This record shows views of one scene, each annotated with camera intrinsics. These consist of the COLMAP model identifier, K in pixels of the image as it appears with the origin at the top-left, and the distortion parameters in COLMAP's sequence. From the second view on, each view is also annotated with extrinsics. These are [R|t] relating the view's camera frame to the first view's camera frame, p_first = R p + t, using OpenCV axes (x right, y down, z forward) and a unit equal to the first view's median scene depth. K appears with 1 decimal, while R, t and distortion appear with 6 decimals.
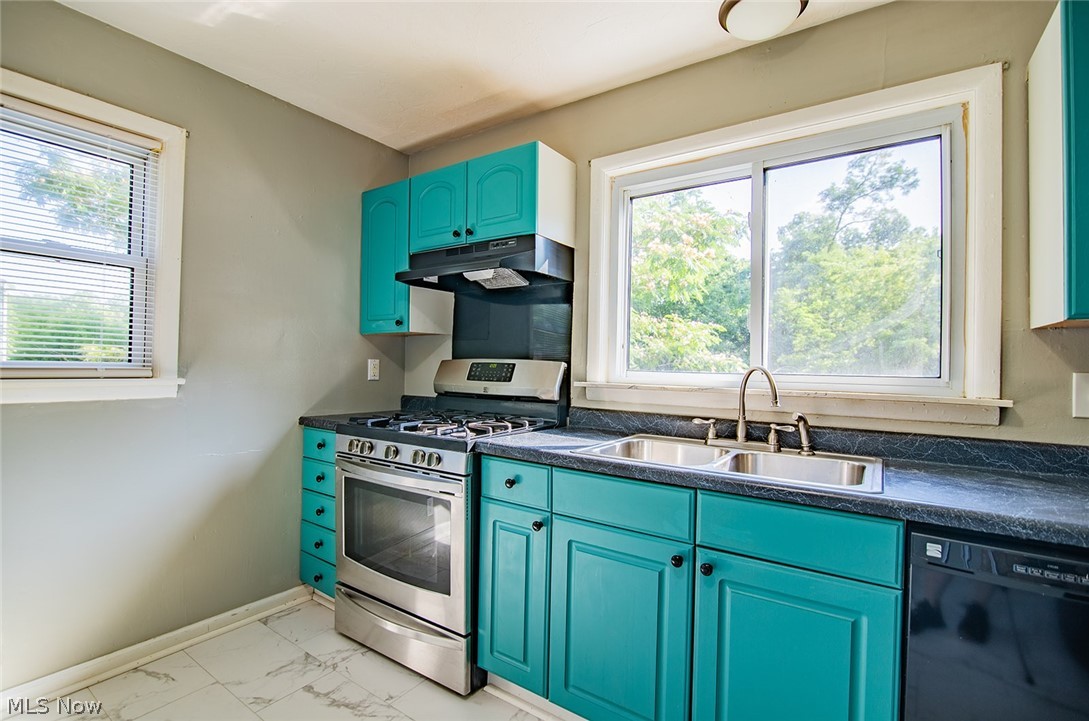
lens RADIAL K [[504.0, 0, 548.6], [0, 504.0, 362.0], [0, 0, 1]] dist [-0.022699, 0.002543]
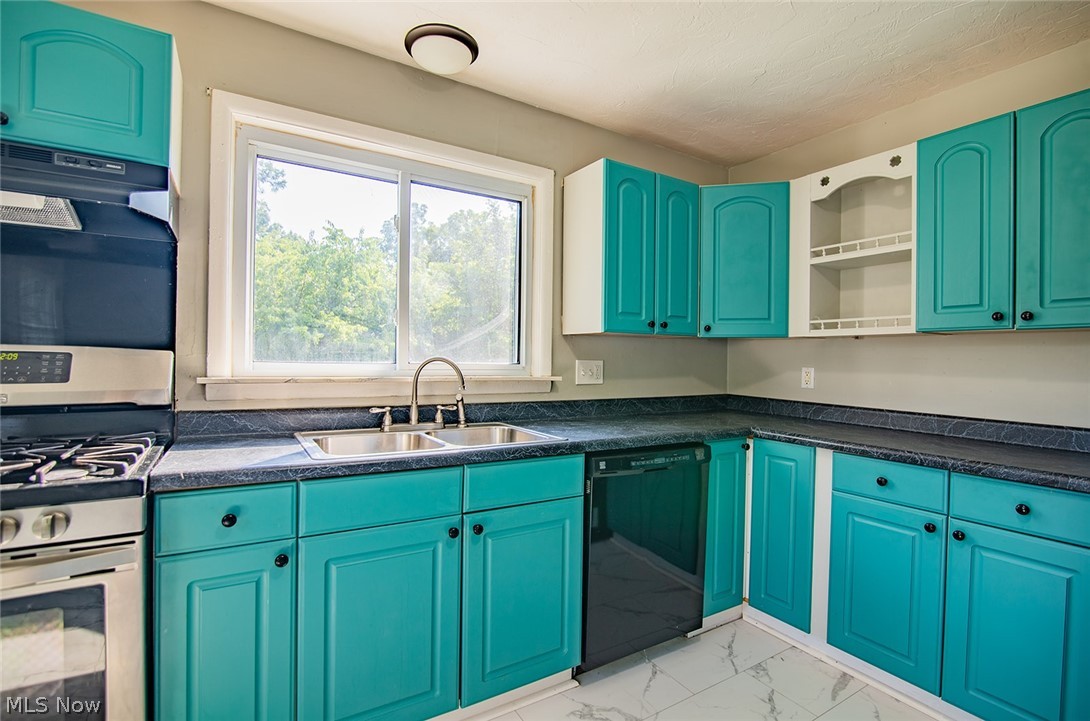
lens RADIAL K [[504.5, 0, 542.3], [0, 504.5, 359.9], [0, 0, 1]] dist [-0.022699, 0.002543]
pose [[0.409488, -0.013300, 0.912218, -0.452683], [-0.012200, 0.999724, 0.020053, -0.009186], [-0.912234, -0.019340, 0.409213, 0.244354]]
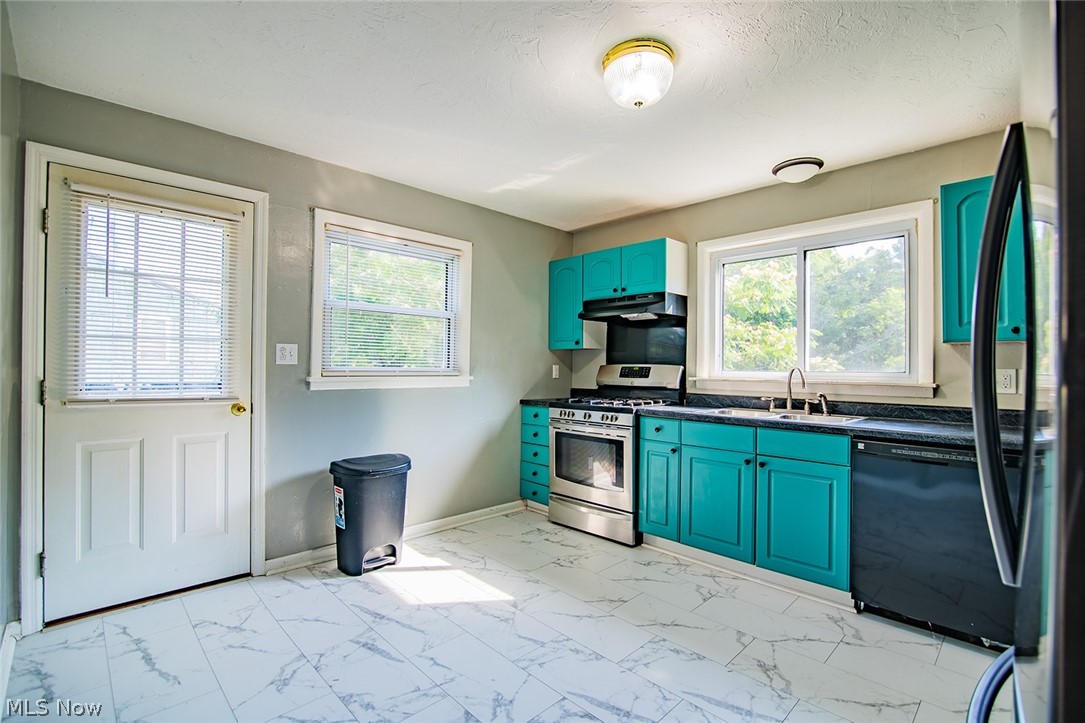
lens RADIAL K [[502.1, 0, 542.1], [0, 502.1, 360.5], [0, 0, 1]] dist [-0.022699, 0.002543]
pose [[0.980438, -0.010949, -0.196524, -0.106421], [0.008382, 0.999868, -0.013889, 0.002148], [0.196650, 0.011970, 0.980401, -0.780192]]
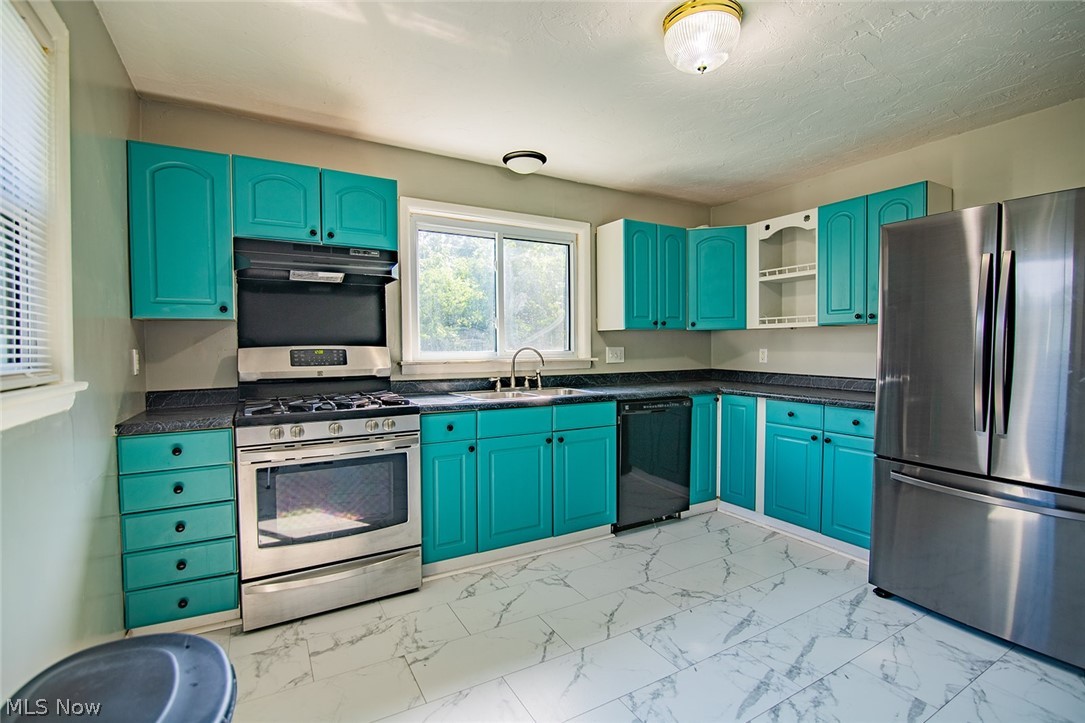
lens RADIAL K [[502.1, 0, 547.5], [0, 502.1, 360.7], [0, 0, 1]] dist [-0.022699, 0.002543]
pose [[0.423955, -0.046655, 0.904481, -1.084596], [0.009795, 0.998850, 0.046932, -0.024328], [-0.905630, -0.011037, 0.423925, 0.078807]]
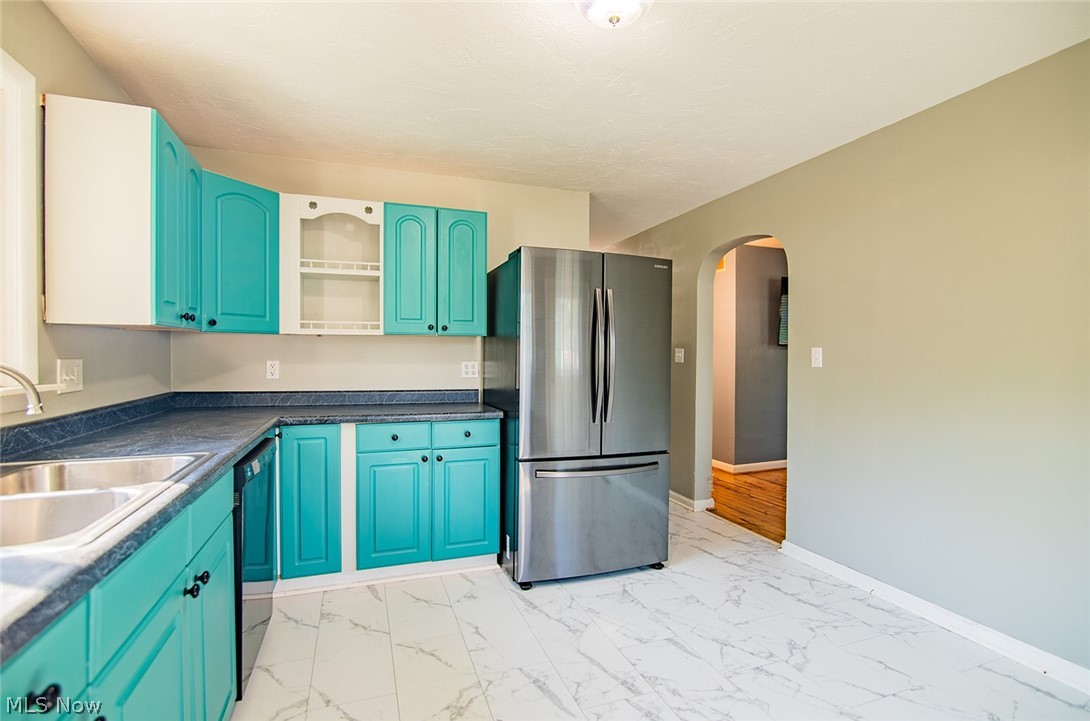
lens RADIAL K [[504.5, 0, 550.4], [0, 504.5, 359.8], [0, 0, 1]] dist [-0.022699, 0.002543]
pose [[-0.815749, -0.026387, 0.577803, -0.477735], [-0.019324, 0.999645, 0.018370, -0.016359], [-0.578083, 0.003820, -0.815969, 0.886459]]
